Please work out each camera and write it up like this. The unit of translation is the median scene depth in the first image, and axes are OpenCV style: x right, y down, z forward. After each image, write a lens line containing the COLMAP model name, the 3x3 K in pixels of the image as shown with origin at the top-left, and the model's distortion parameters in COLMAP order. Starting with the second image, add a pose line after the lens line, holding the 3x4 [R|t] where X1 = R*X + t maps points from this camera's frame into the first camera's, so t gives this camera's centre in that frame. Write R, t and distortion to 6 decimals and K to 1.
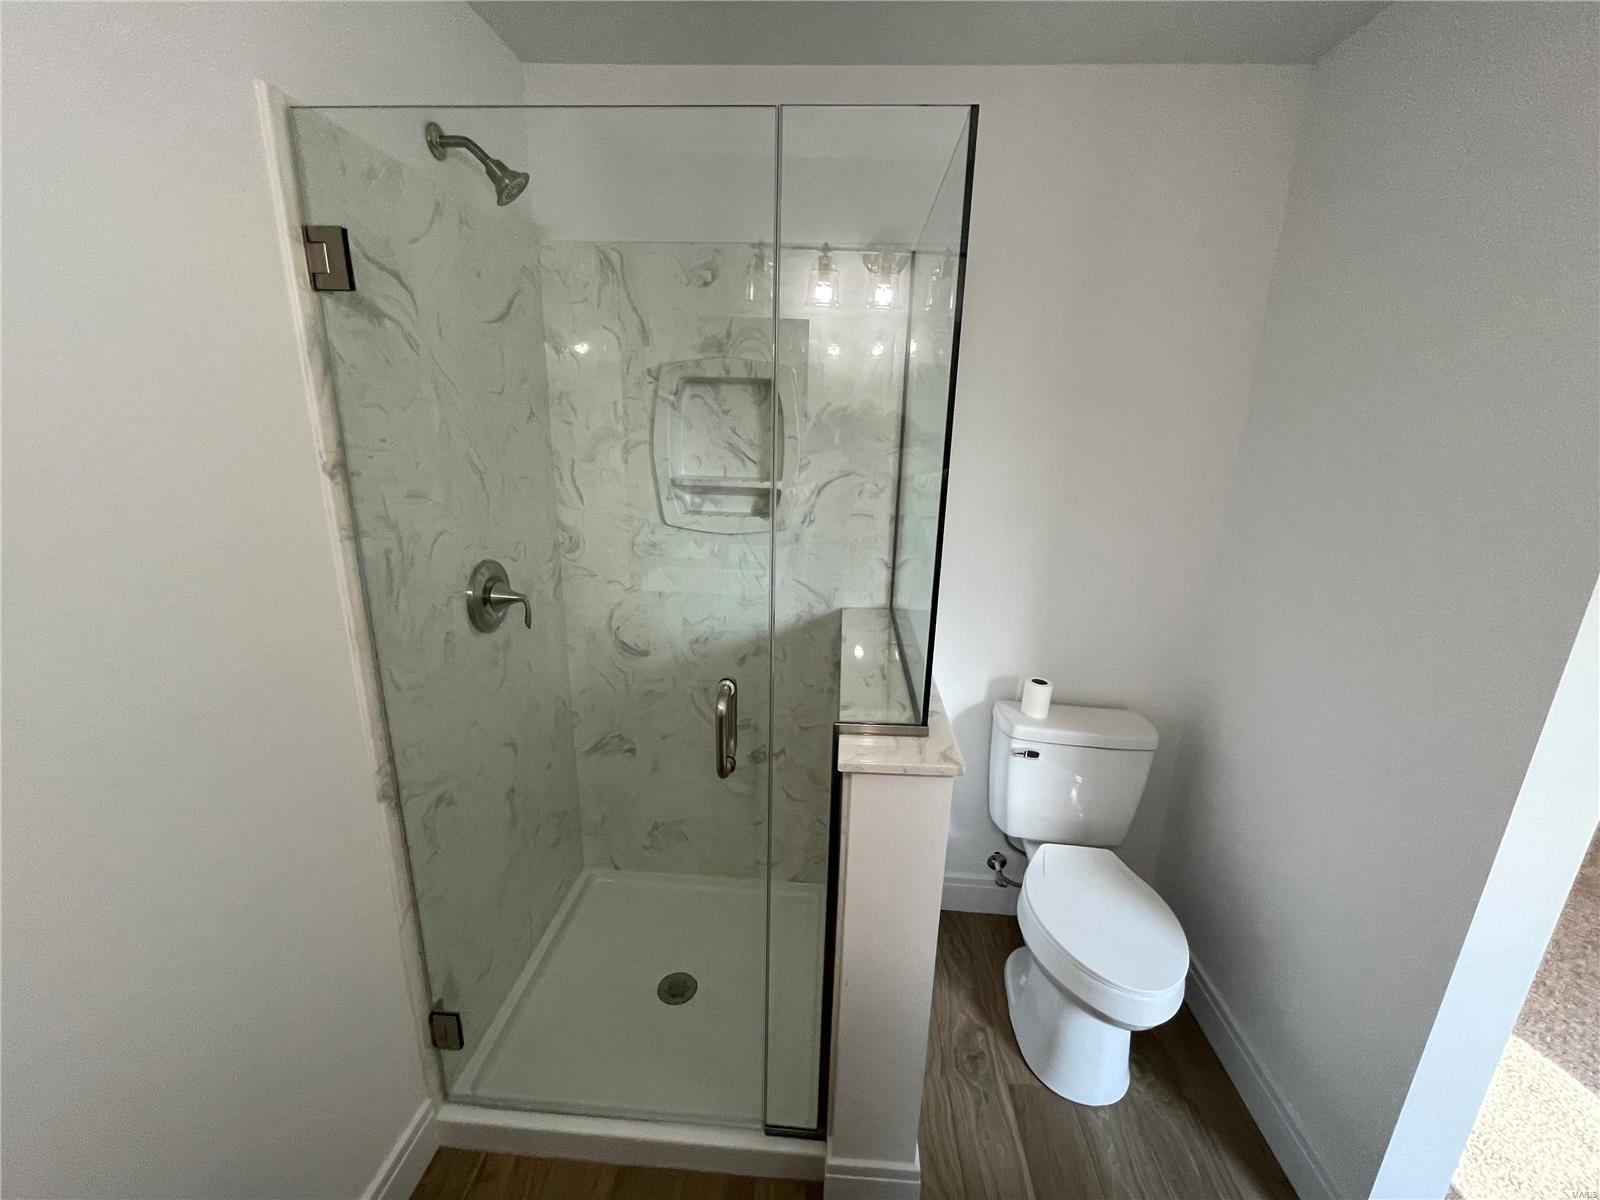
lens RADIAL K [[656.1, 0, 802.0], [0, 656.1, 602.8], [0, 0, 1]] dist [-0.001182, -0.000134]
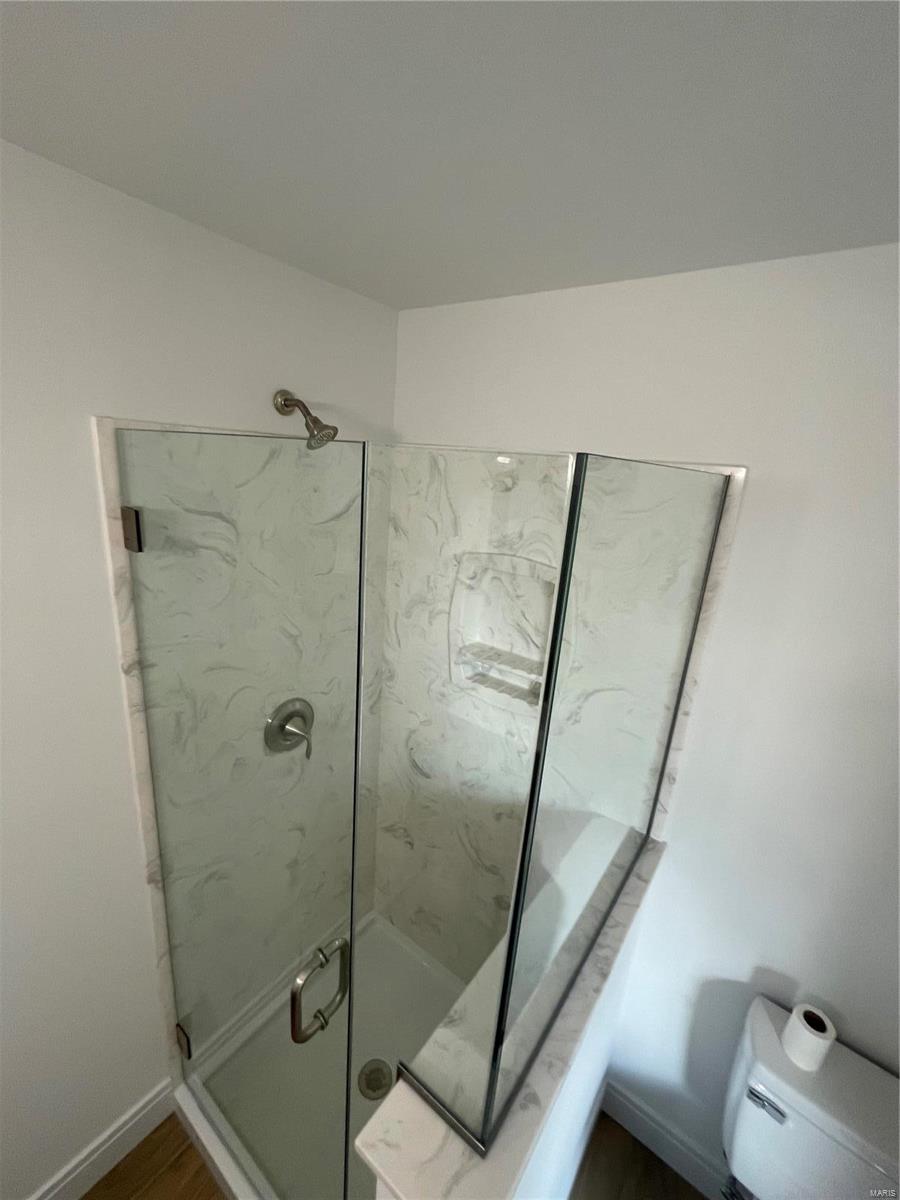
lens RADIAL K [[492.1, 0, 452.1], [0, 492.1, 597.9], [0, 0, 1]] dist [-0.001182, -0.000134]
pose [[0.835079, 0.184930, -0.518116, 0.232875], [-0.196805, 0.979902, 0.032550, -0.323994], [0.513722, 0.074786, 0.854691, 0.280841]]
